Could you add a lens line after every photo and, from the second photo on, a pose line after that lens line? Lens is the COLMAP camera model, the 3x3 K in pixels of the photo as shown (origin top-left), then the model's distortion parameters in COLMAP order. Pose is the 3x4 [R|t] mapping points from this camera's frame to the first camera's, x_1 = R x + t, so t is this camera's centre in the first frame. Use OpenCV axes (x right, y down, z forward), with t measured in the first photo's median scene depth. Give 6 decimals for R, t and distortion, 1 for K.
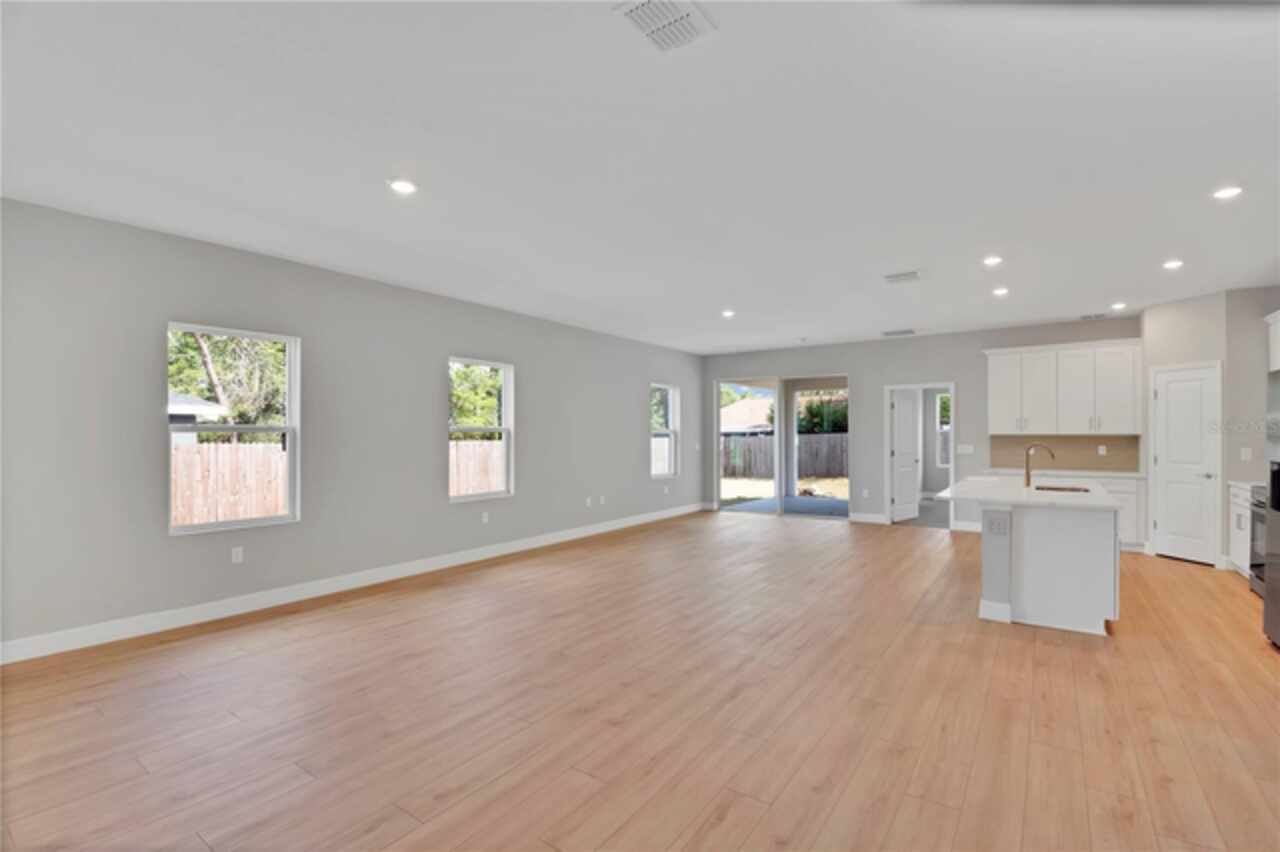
lens RADIAL K [[593.7, 0, 638.1], [0, 593.7, 438.5], [0, 0, 1]] dist [-0.004489, -0.000844]
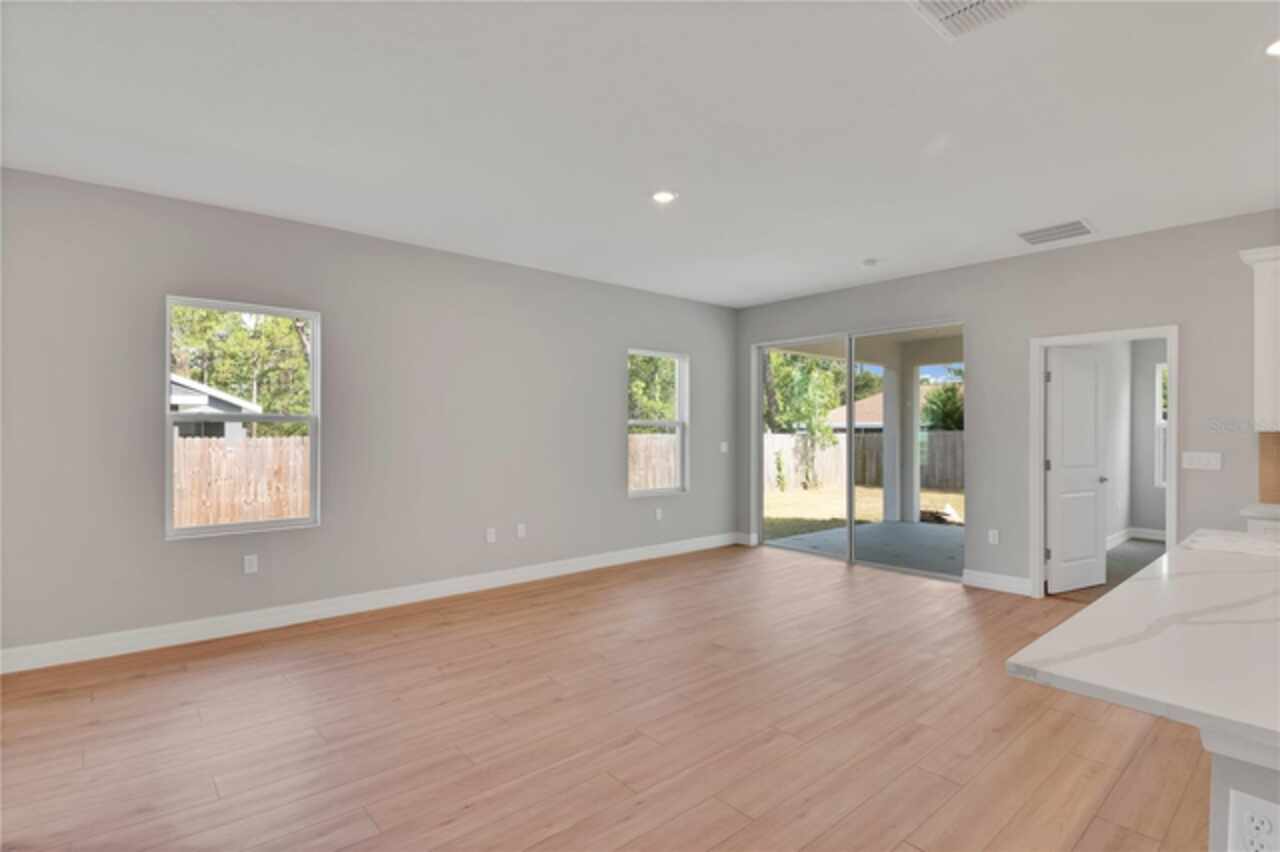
lens RADIAL K [[645.5, 0, 663.3], [0, 645.5, 423.6], [0, 0, 1]] dist [0.016096, -0.005926]
pose [[0.970990, 0.003951, -0.239088, 0.204123], [-0.007057, 0.999901, -0.012135, -0.002287], [0.239017, 0.013470, 0.970922, 0.303871]]
